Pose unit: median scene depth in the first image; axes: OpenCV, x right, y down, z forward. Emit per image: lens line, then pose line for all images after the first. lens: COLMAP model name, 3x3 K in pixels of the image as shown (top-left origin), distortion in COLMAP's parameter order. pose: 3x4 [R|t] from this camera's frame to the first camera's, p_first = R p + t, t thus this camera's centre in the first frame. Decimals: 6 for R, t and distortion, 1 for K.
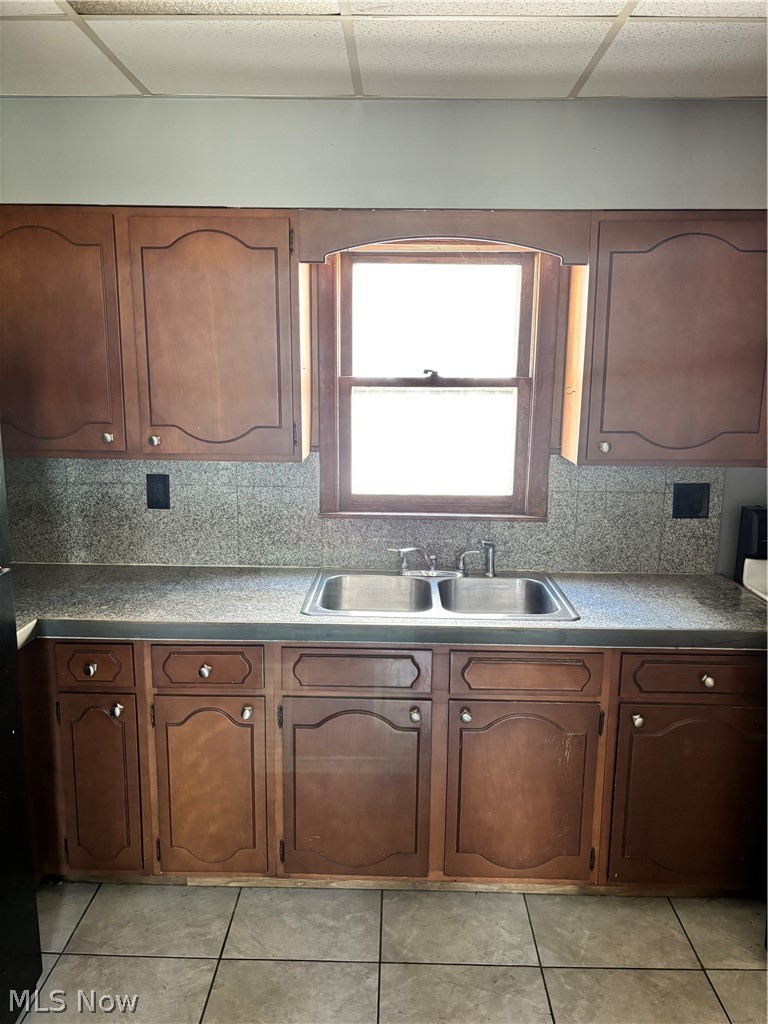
lens RADIAL K [[771.7, 0, 381.9], [0, 771.7, 511.8], [0, 0, 1]] dist [0.041768, -0.048818]
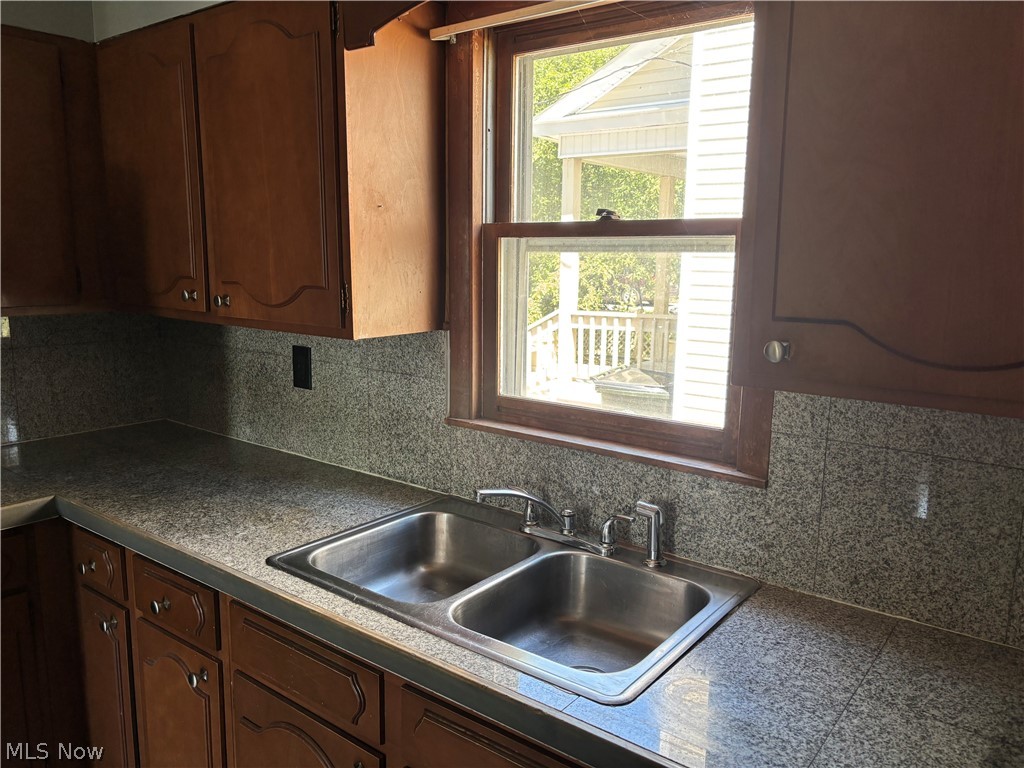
lens RADIAL K [[771.7, 0, 511.6], [0, 771.7, 385.1], [0, 0, 1]] dist [0.041768, -0.048818]
pose [[0.809953, 0.100957, -0.577740, 0.369388], [-0.113457, 0.993437, 0.014539, -0.044636], [0.575416, 0.053773, 0.816091, 0.458952]]
